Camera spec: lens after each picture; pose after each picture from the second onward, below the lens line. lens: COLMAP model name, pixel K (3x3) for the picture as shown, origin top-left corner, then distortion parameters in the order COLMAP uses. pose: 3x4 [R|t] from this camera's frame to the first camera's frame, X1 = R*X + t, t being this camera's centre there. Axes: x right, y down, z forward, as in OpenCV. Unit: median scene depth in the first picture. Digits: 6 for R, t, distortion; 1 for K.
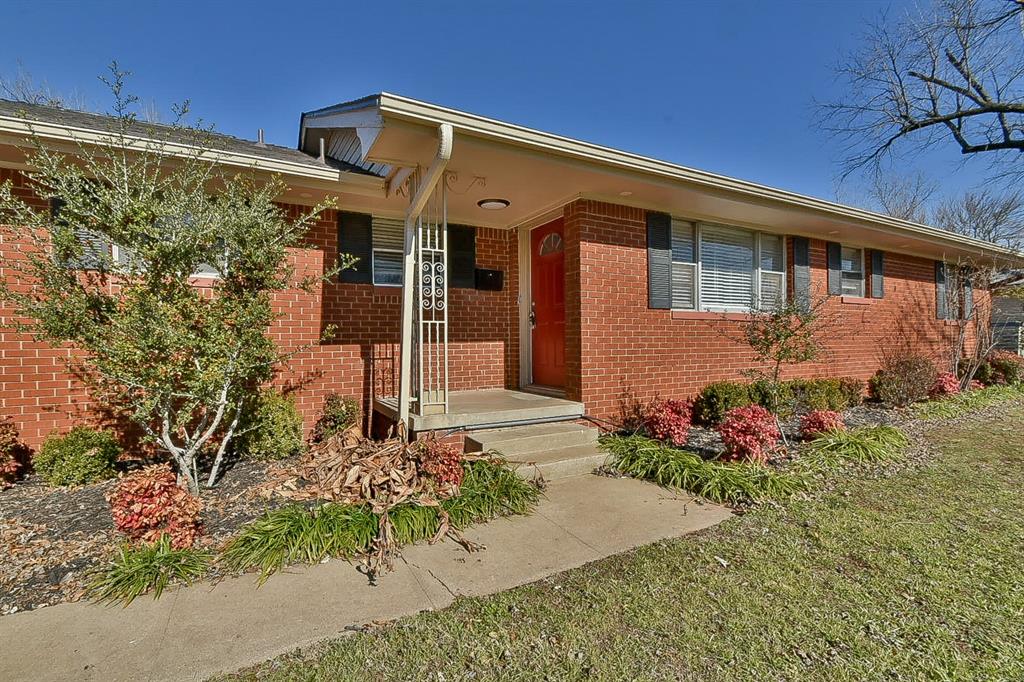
lens RADIAL K [[474.1, 0, 512.0], [0, 474.1, 341.0], [0, 0, 1]] dist [-0.000086, -0.007301]
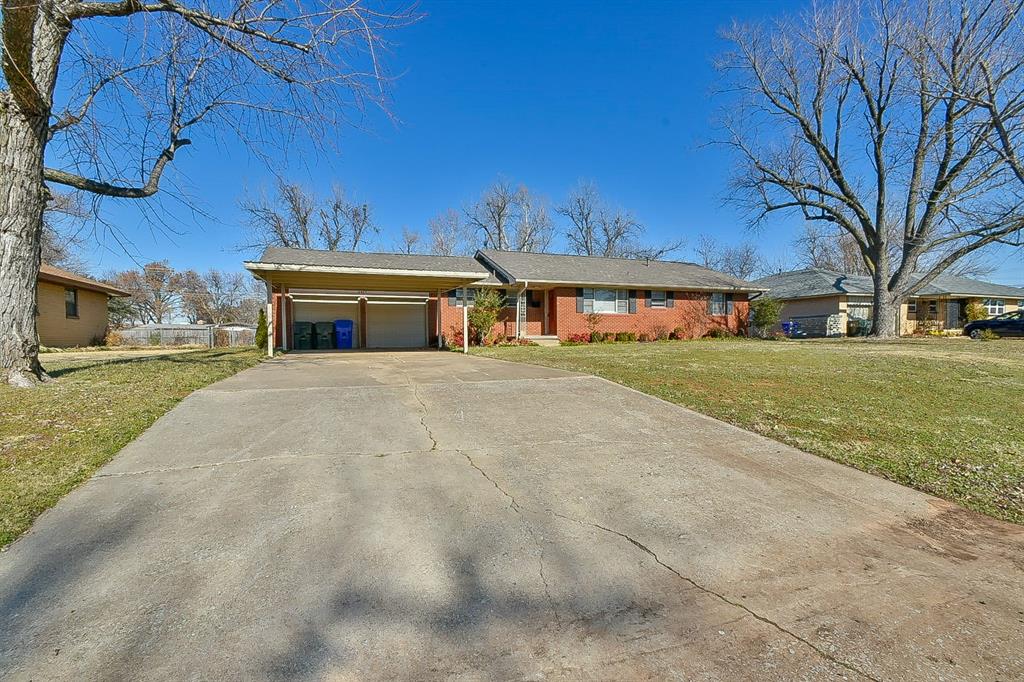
lens RADIAL K [[474.1, 0, 512.0], [0, 474.1, 341.0], [0, 0, 1]] dist [-0.000086, -0.007301]
pose [[0.990138, 0.005773, -0.139973, 0.304460], [-0.002463, 0.999714, 0.023806, 0.070433], [0.140070, -0.023226, 0.989869, -2.867268]]
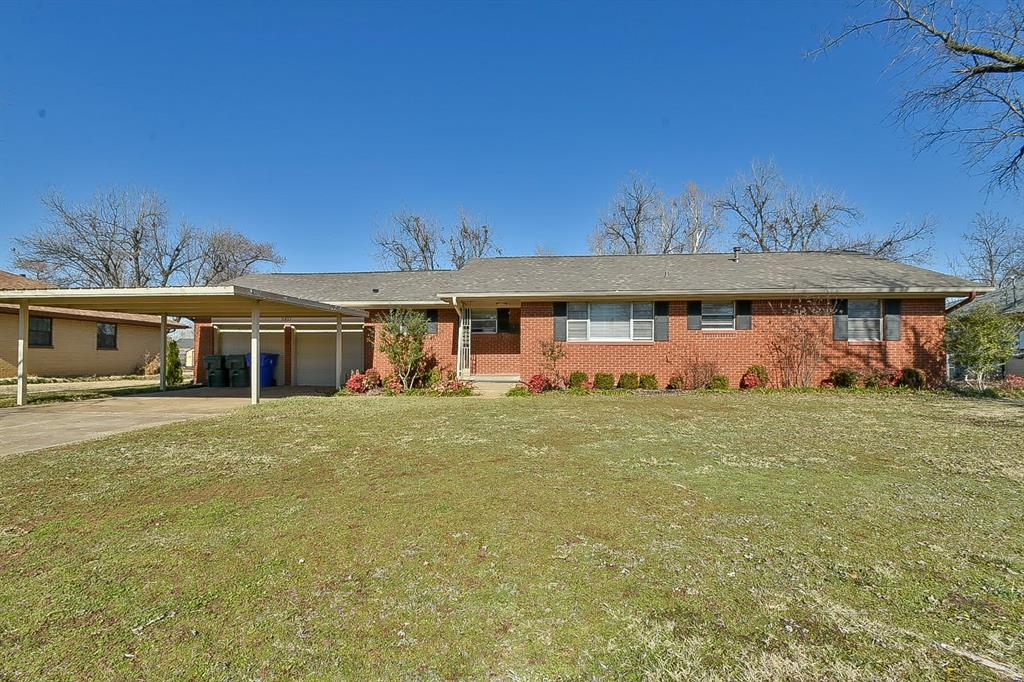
lens RADIAL K [[474.1, 0, 512.0], [0, 474.1, 341.0], [0, 0, 1]] dist [-0.000086, -0.007301]
pose [[0.812891, -0.007913, -0.582363, 1.525134], [-0.006573, 0.999719, -0.022759, -0.011081], [0.582379, 0.022328, 0.812610, -1.123940]]
